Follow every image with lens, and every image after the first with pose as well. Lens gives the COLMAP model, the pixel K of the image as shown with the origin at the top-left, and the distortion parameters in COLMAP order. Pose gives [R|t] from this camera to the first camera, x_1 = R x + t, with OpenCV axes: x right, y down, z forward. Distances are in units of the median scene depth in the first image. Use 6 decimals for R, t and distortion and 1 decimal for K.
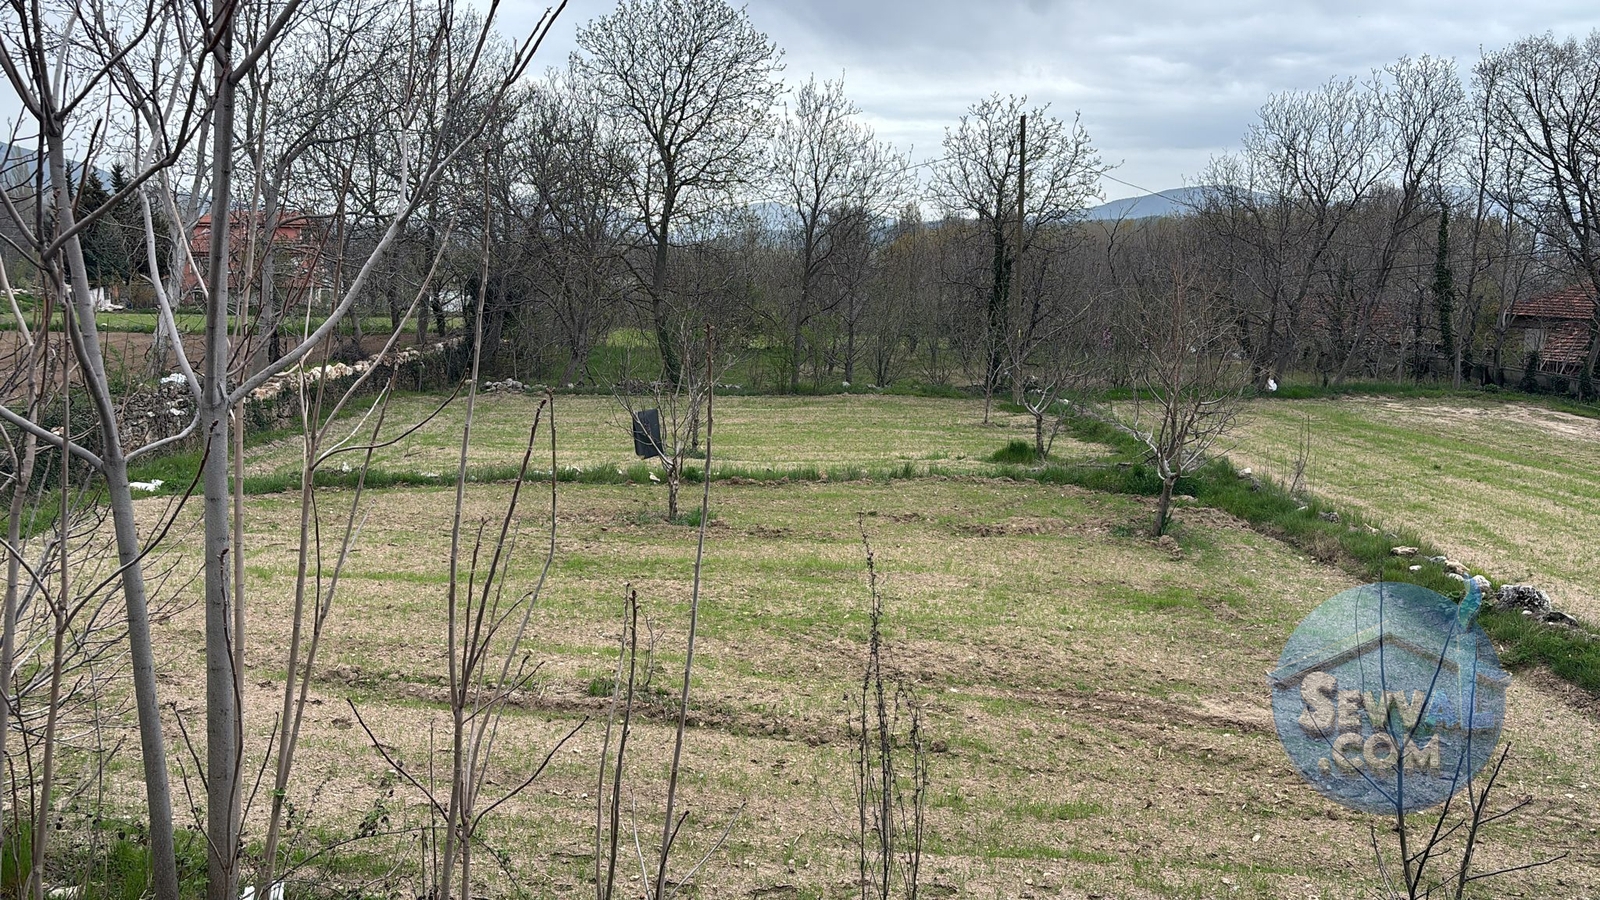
lens RADIAL K [[1240.5, 0, 773.7], [0, 1240.5, 487.4], [0, 0, 1]] dist [0.132503, -0.199985]
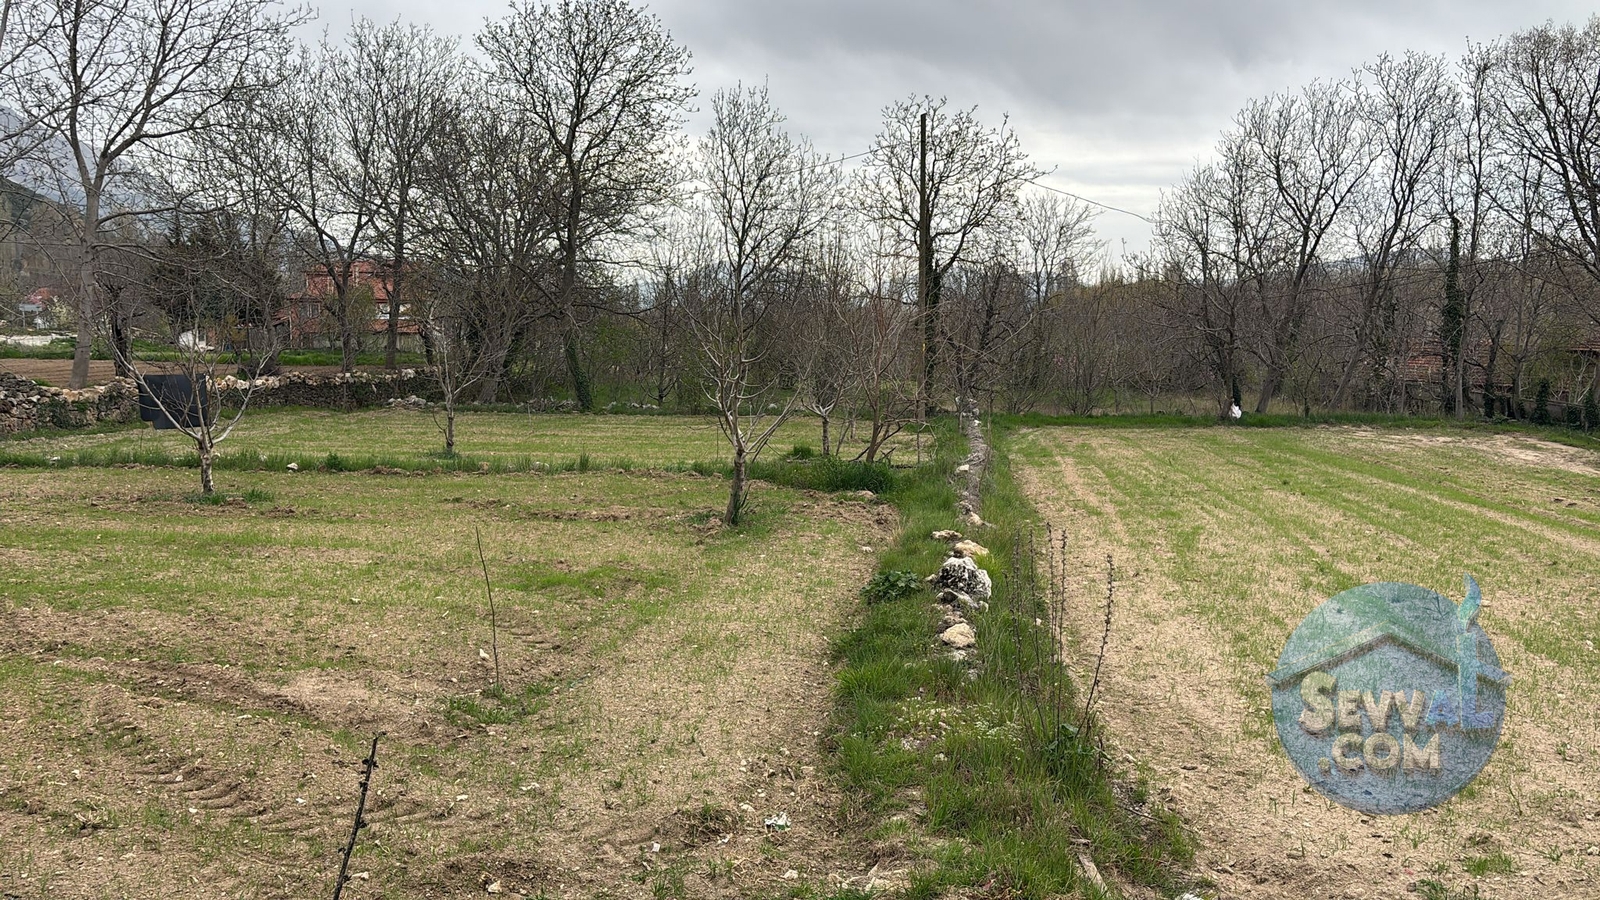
lens RADIAL K [[1264.1, 0, 836.2], [0, 1264.1, 445.1], [0, 0, 1]] dist [0.021913, -0.016192]
pose [[0.994256, 0.012581, -0.106284, 0.227527], [-0.021727, 0.996116, -0.085331, 0.027824], [0.104797, 0.087150, 0.990668, 0.086878]]
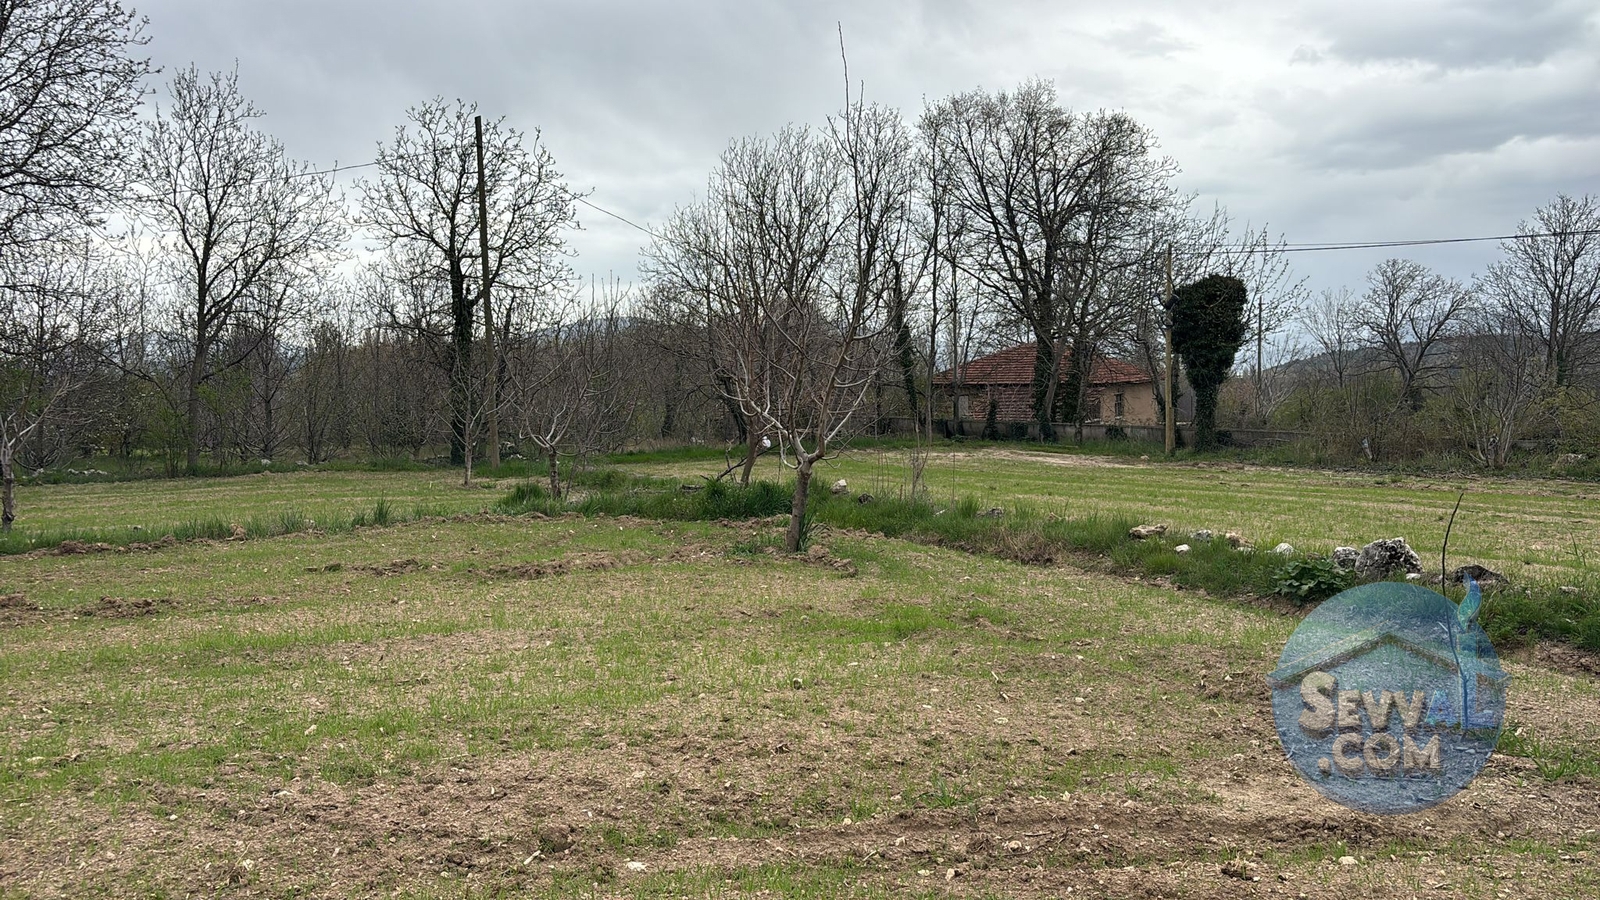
lens RADIAL K [[1250.6, 0, 764.8], [0, 1250.6, 458.0], [0, 0, 1]] dist [0.028915, -0.009684]
pose [[0.903582, -0.047348, 0.425791, 0.007773], [0.100549, 0.989551, -0.103342, 0.027237], [-0.416449, 0.136191, 0.898901, 0.203830]]
